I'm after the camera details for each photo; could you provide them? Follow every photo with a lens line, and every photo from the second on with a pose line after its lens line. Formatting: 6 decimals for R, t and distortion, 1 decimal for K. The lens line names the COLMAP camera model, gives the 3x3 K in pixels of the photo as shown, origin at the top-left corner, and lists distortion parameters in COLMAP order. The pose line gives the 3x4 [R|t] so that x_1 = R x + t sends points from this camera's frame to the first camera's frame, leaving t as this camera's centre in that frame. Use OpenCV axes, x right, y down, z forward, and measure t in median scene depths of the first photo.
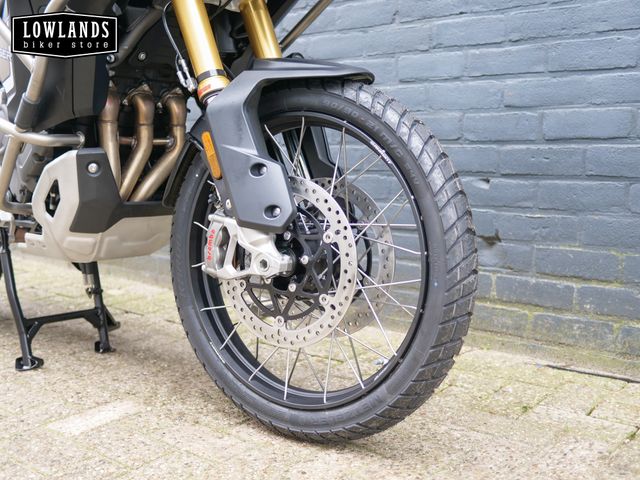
lens RADIAL K [[734.6, 0, 318.7], [0, 734.6, 237.9], [0, 0, 1]] dist [-0.001131, 0.000000]
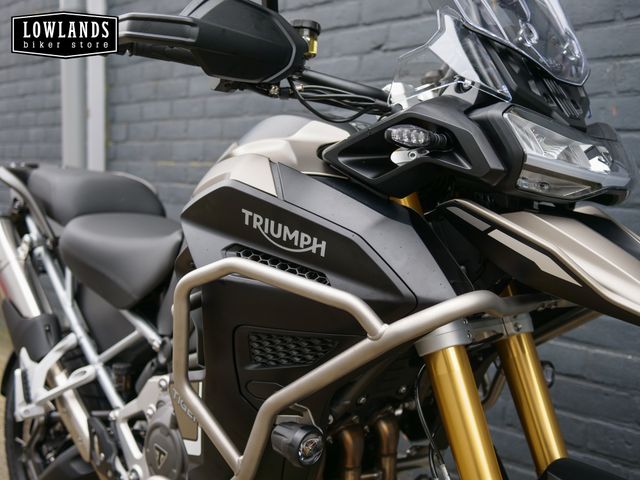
lens RADIAL K [[734.6, 0, 319.6], [0, 734.6, 245.1], [0, 0, 1]] dist [-0.001131, 0.000000]
pose [[0.994822, 0.036788, -0.094743, -0.205600], [-0.039448, 0.998874, -0.026364, -0.363111], [0.093666, 0.029964, 0.995153, 0.228494]]
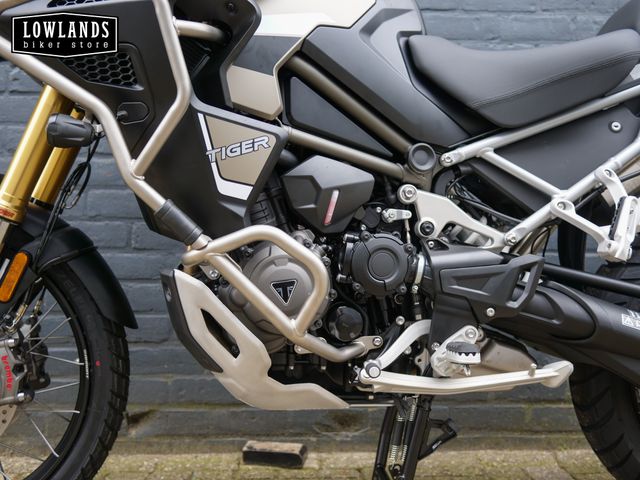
lens RADIAL K [[734.6, 0, 318.7], [0, 734.6, 242.0], [0, 0, 1]] dist [-0.001131, 0.000000]
pose [[0.728710, 0.003274, 0.684815, -0.859841], [0.080405, 0.992663, -0.090304, -0.085592], [-0.680086, 0.120868, 0.723100, 0.534126]]
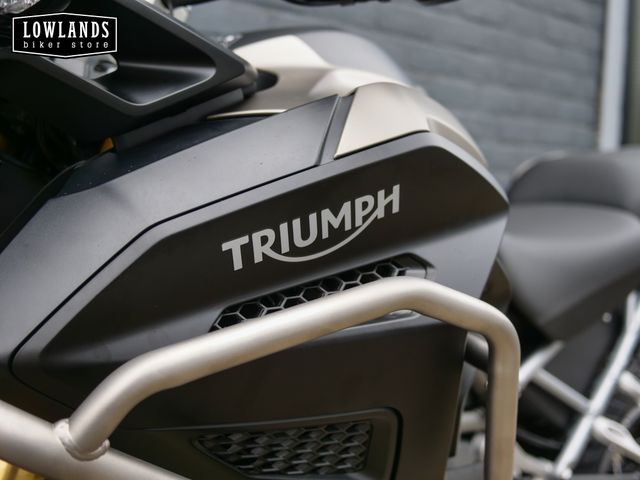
lens RADIAL K [[734.6, 0, 319.2], [0, 734.6, 241.2], [0, 0, 1]] dist [-0.001131, 0.000000]
pose [[0.096063, -0.098184, 0.990521, -0.836504], [0.106120, 0.990462, 0.087886, -0.438403], [-0.989702, 0.096671, 0.105566, 1.098330]]
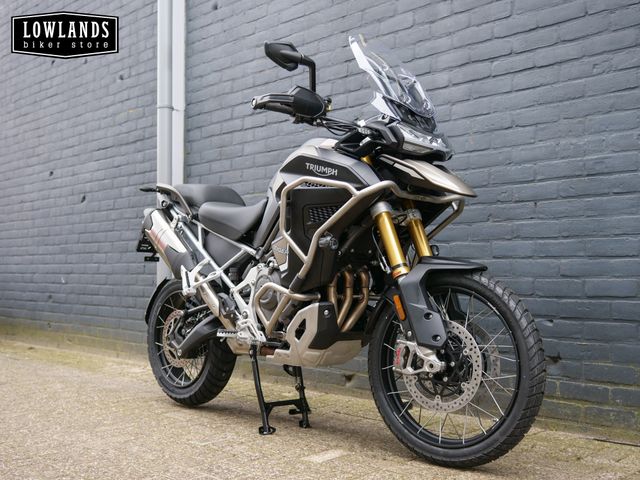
lens RADIAL K [[734.6, 0, 318.8], [0, 734.6, 243.0], [0, 0, 1]] dist [-0.001131, 0.000000]
pose [[0.996025, 0.002436, -0.089037, -0.152345], [-0.017295, 0.985890, -0.166500, 0.033857], [0.087375, 0.167378, 0.982013, -0.736437]]
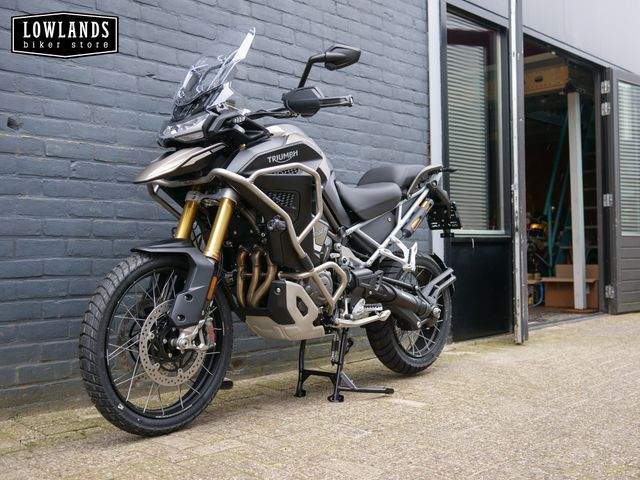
lens RADIAL K [[734.6, 0, 319.1], [0, 734.6, 238.3], [0, 0, 1]] dist [-0.001131, 0.000000]
pose [[0.066672, 0.022431, 0.997523, -2.209626], [0.139422, 0.989730, -0.031574, -0.170578], [-0.987986, 0.141182, 0.062860, 0.968585]]
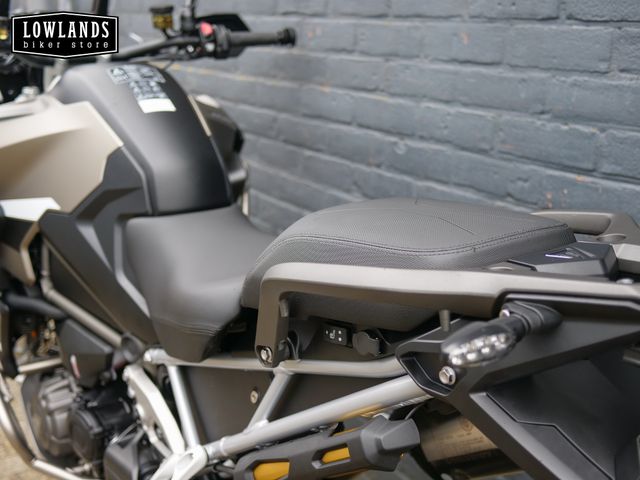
lens RADIAL K [[734.6, 0, 319.6], [0, 734.6, 238.8], [0, 0, 1]] dist [-0.001131, 0.000000]
pose [[0.968252, 0.082062, -0.236124, 0.142083], [-0.039210, 0.982746, 0.180754, -0.503606], [0.246883, -0.165757, 0.954764, 0.350444]]
